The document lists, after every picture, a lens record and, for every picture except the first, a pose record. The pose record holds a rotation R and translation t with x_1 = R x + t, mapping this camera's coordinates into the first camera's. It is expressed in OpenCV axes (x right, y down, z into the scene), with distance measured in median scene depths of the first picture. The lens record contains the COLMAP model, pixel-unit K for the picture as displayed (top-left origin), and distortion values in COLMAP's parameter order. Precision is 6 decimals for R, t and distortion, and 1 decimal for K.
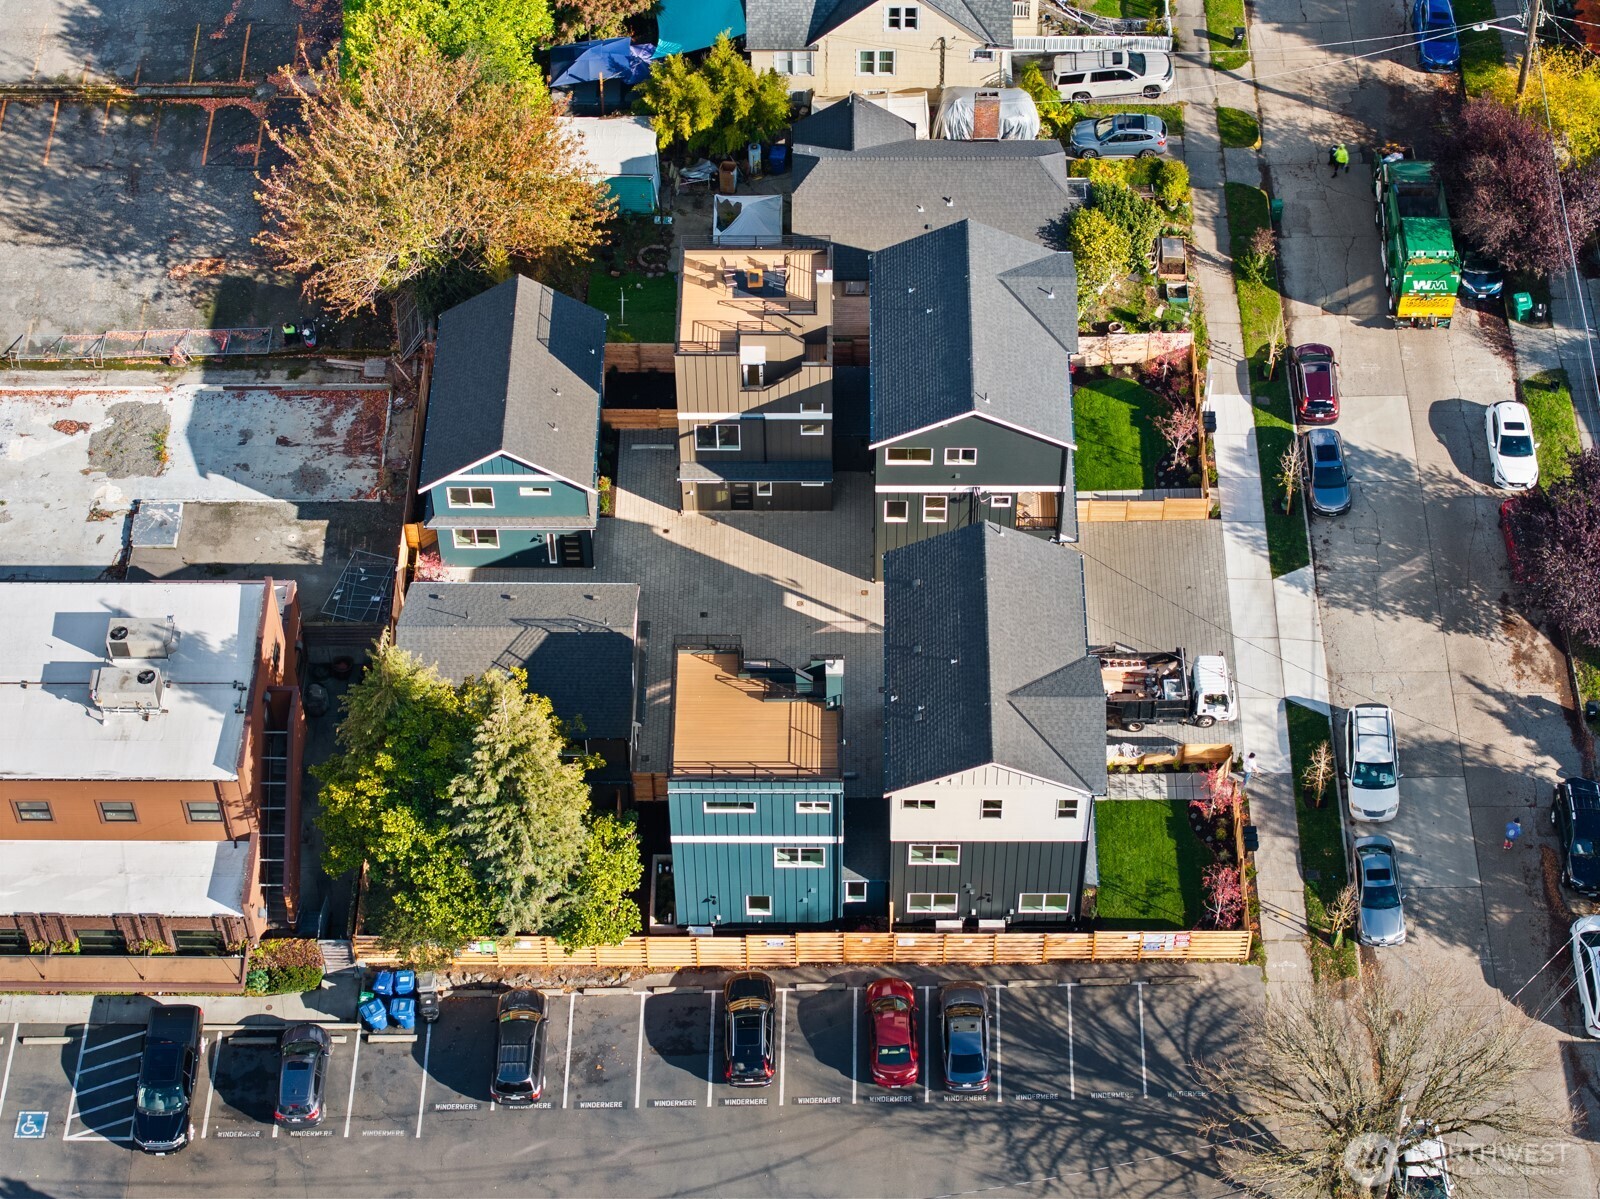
lens RADIAL K [[3251.3, 0, 794.4], [0, 3251.3, 599.6], [0, 0, 1]] dist [-0.097212, 0.000000]
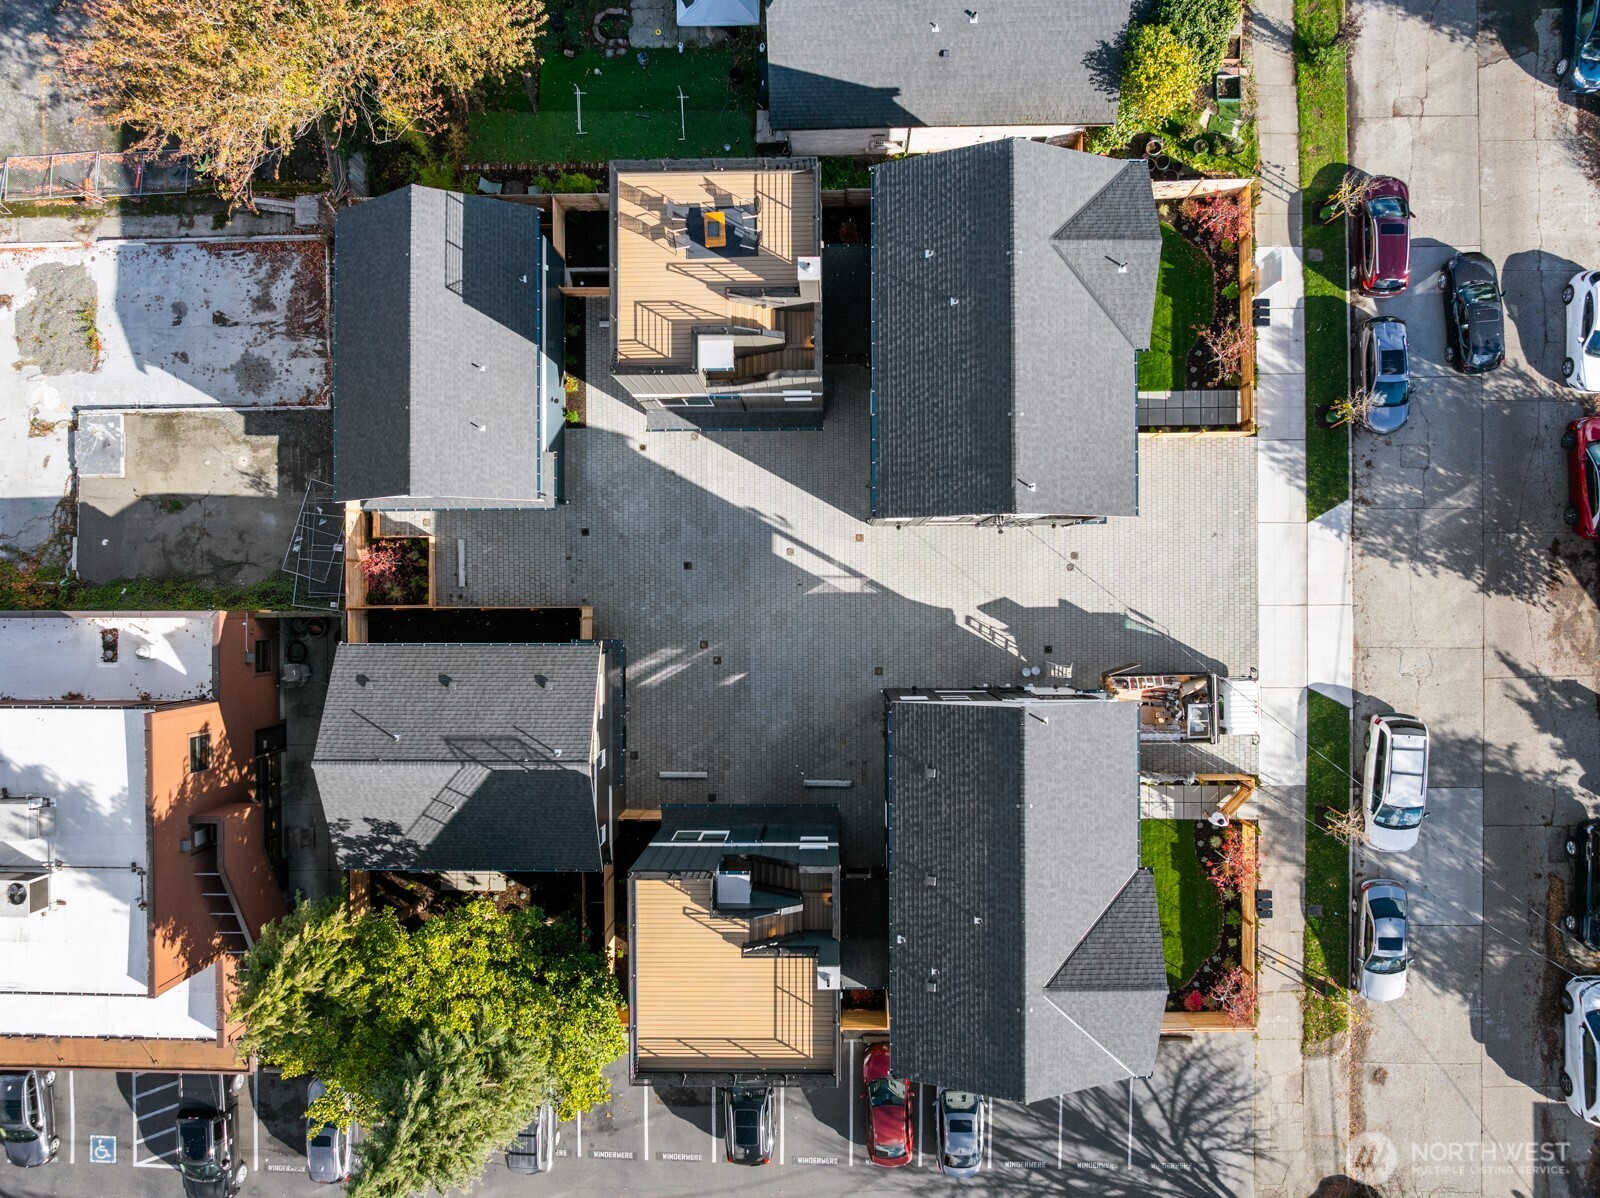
lens RADIAL K [[1135.3, 0, 809.0], [0, 1135.3, 605.8], [0, 0, 1]] dist [-0.044498, 0.012496]
pose [[0.999786, -0.015849, -0.013327, 0.011261], [0.020707, 0.767140, 0.641145, -0.197029], [0.000063, -0.641284, 0.767304, 0.752640]]
